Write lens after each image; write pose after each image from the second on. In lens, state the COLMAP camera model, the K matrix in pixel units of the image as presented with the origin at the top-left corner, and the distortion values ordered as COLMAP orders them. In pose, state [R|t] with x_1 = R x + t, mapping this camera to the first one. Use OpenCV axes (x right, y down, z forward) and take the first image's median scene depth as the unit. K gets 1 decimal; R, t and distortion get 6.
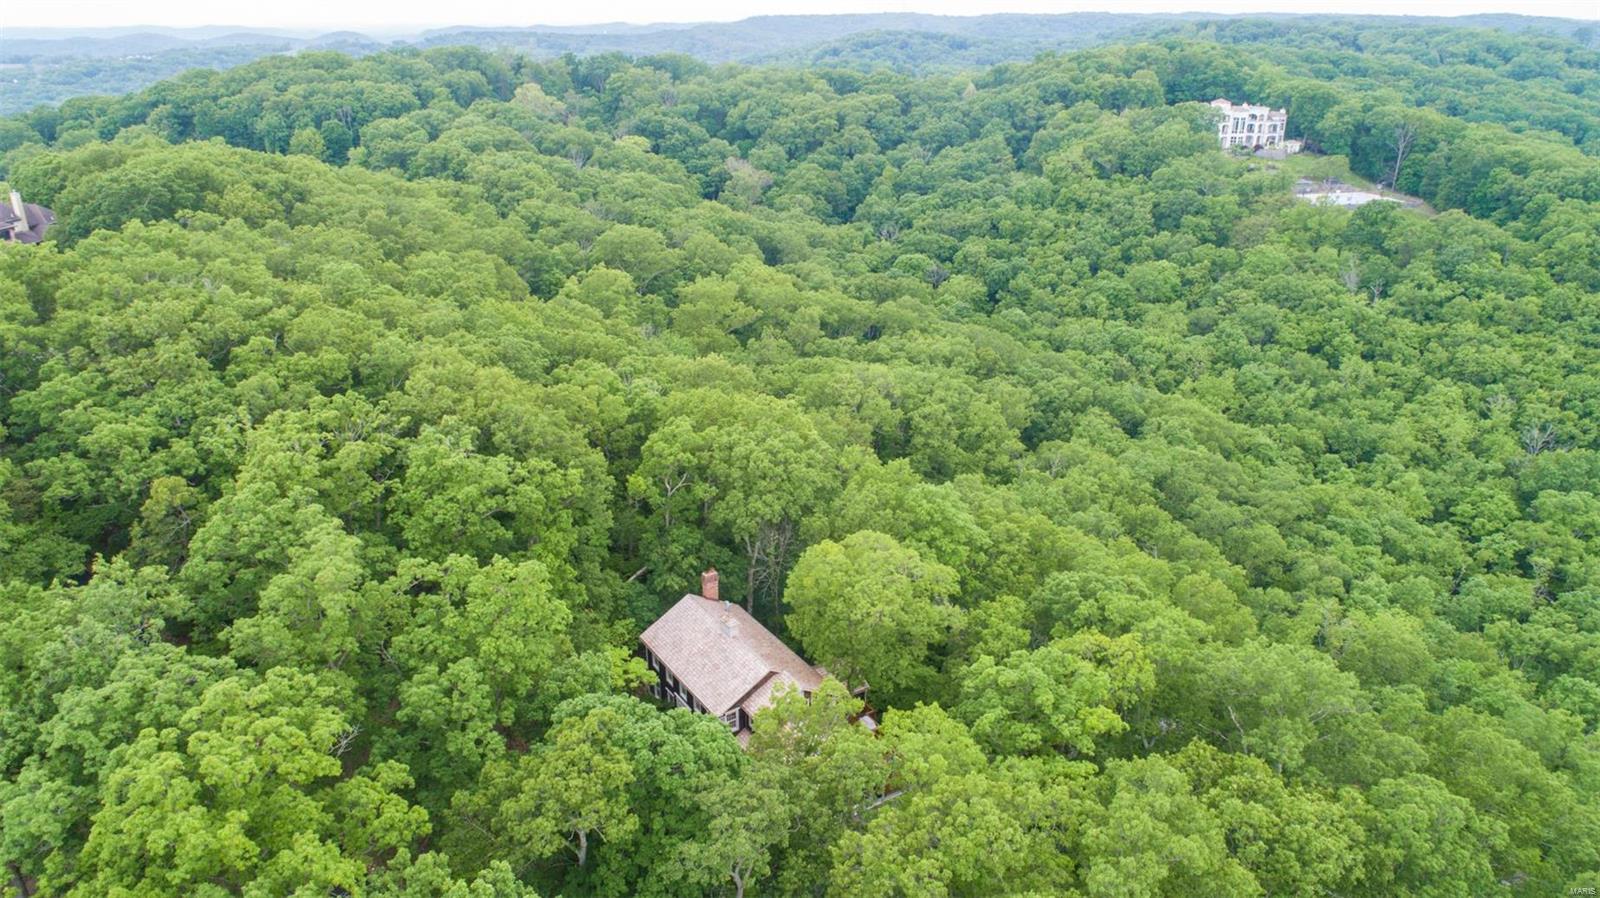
lens RADIAL K [[1069.0, 0, 800.0], [0, 1069.0, 449.0], [0, 0, 1]] dist [-0.017537, 0.003054]
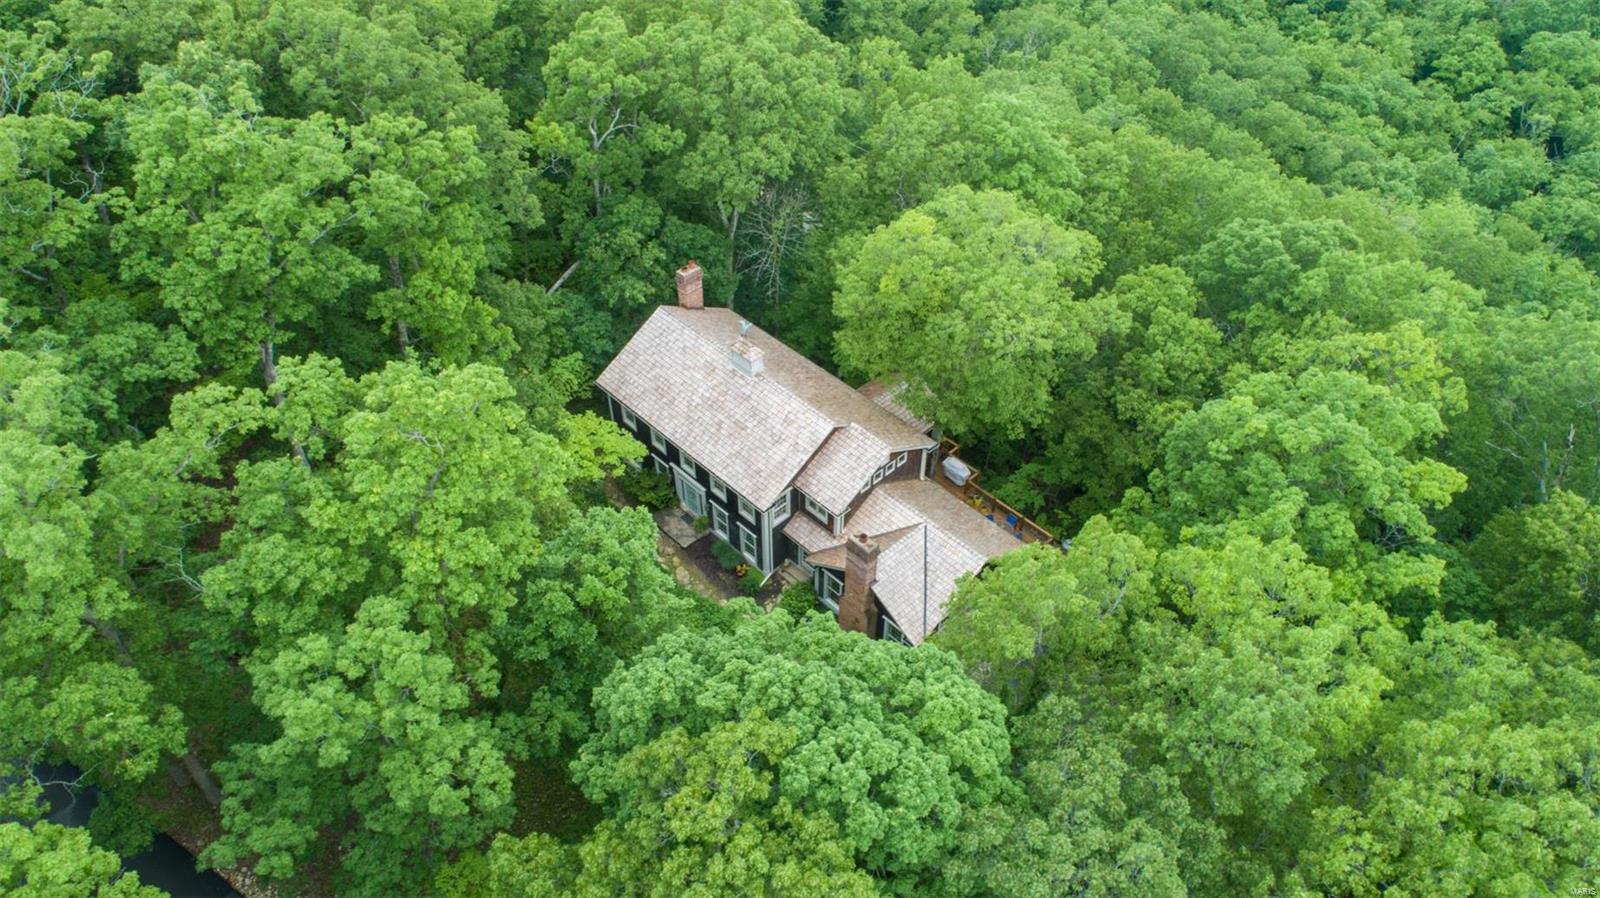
lens RADIAL K [[1069.0, 0, 800.0], [0, 1069.0, 449.0], [0, 0, 1]] dist [-0.017537, 0.003054]
pose [[0.981506, -0.130562, 0.140001, -0.130783], [0.070595, 0.926645, 0.369249, -0.016755], [-0.177941, -0.352536, 0.918725, 0.387742]]
